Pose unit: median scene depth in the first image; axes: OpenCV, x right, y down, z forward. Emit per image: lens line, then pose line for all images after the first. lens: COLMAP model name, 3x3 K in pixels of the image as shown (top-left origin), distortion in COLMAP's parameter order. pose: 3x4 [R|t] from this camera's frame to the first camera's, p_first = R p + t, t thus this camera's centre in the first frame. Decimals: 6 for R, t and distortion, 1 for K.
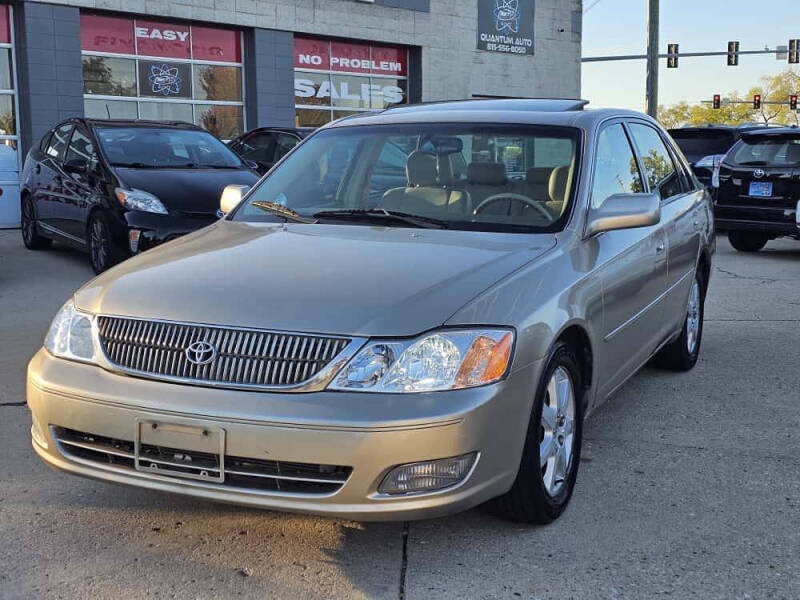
lens RADIAL K [[1086.8, 0, 389.8], [0, 1086.8, 299.7], [0, 0, 1]] dist [0.180582, -0.436882]
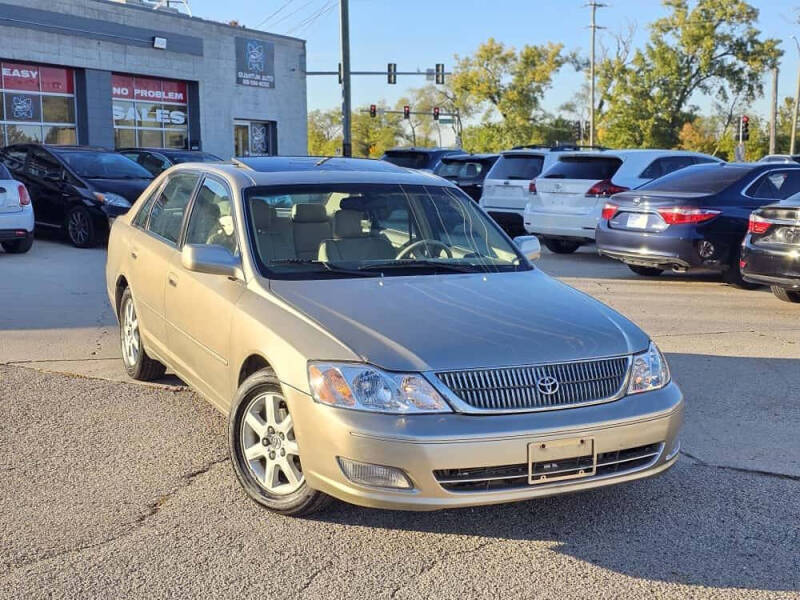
lens RADIAL K [[1079.2, 0, 400.0], [0, 1079.2, 300.0], [0, 0, 1]] dist [0.191354, -0.451724]
pose [[0.949539, -0.031516, 0.312062, -0.245572], [0.030642, 0.999501, 0.007705, 0.042972], [-0.312149, 0.002246, 0.950031, -0.493350]]
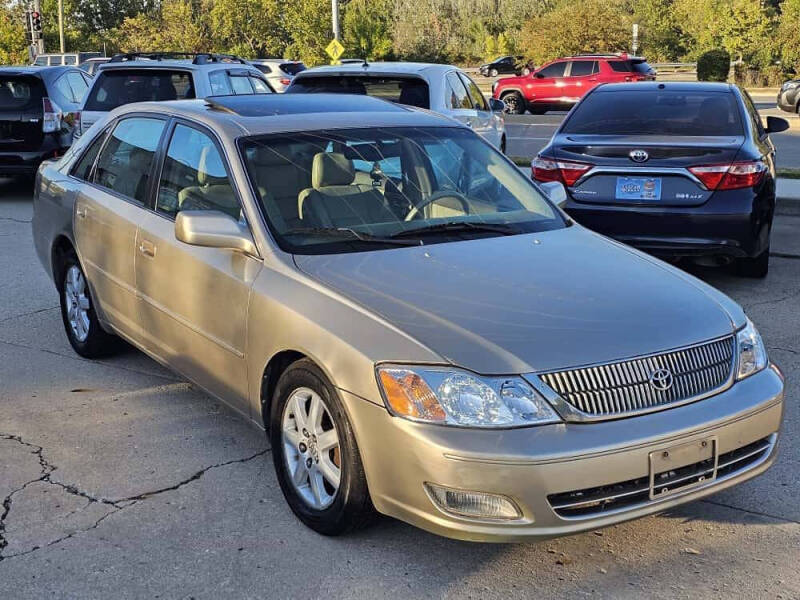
lens RADIAL K [[1079.2, 0, 400.0], [0, 1079.2, 300.0], [0, 0, 1]] dist [0.191354, -0.451724]
pose [[0.902790, -0.095809, 0.419275, -0.275337], [0.061494, 0.993610, 0.094641, 0.022633], [-0.425663, -0.059658, 0.902913, -0.417334]]
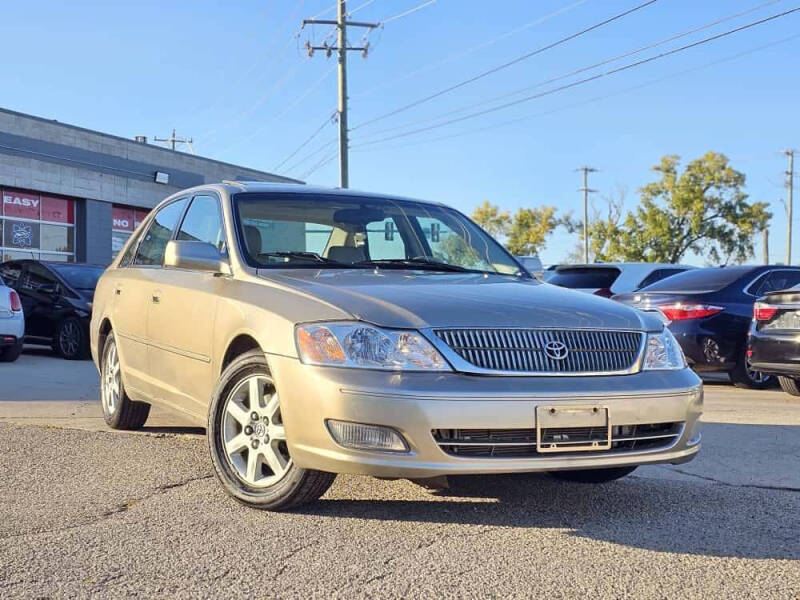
lens RADIAL K [[1079.2, 0, 400.0], [0, 1079.2, 300.0], [0, 0, 1]] dist [0.191354, -0.451724]
pose [[0.948865, 0.016626, 0.315244, -0.237983], [0.029900, 0.989389, -0.142179, 0.099560], [-0.314263, 0.144335, 0.938300, -0.466900]]
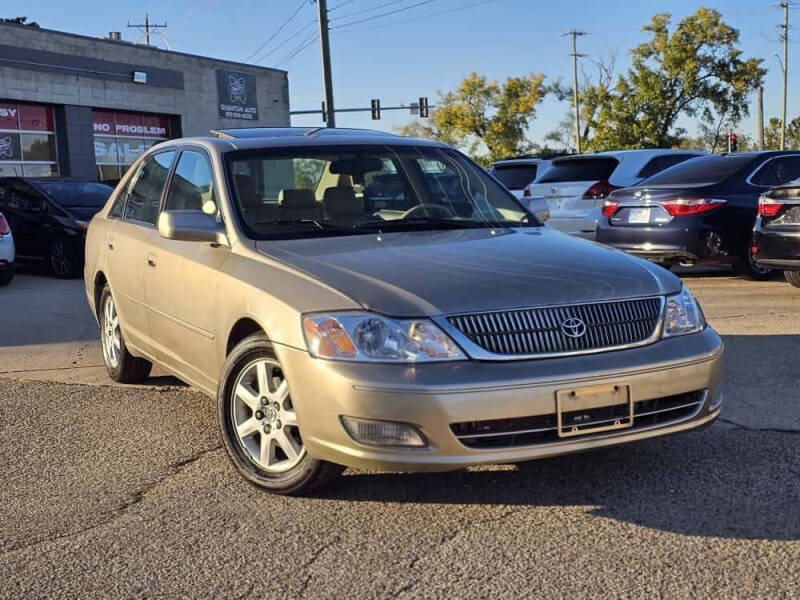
lens RADIAL K [[1086.8, 0, 389.8], [0, 1086.8, 299.7], [0, 0, 1]] dist [0.180582, -0.436882]
pose [[0.948203, -0.066791, 0.310564, -0.238712], [0.080093, 0.996328, -0.030262, 0.069815], [-0.307402, 0.053569, 0.950071, -0.459362]]
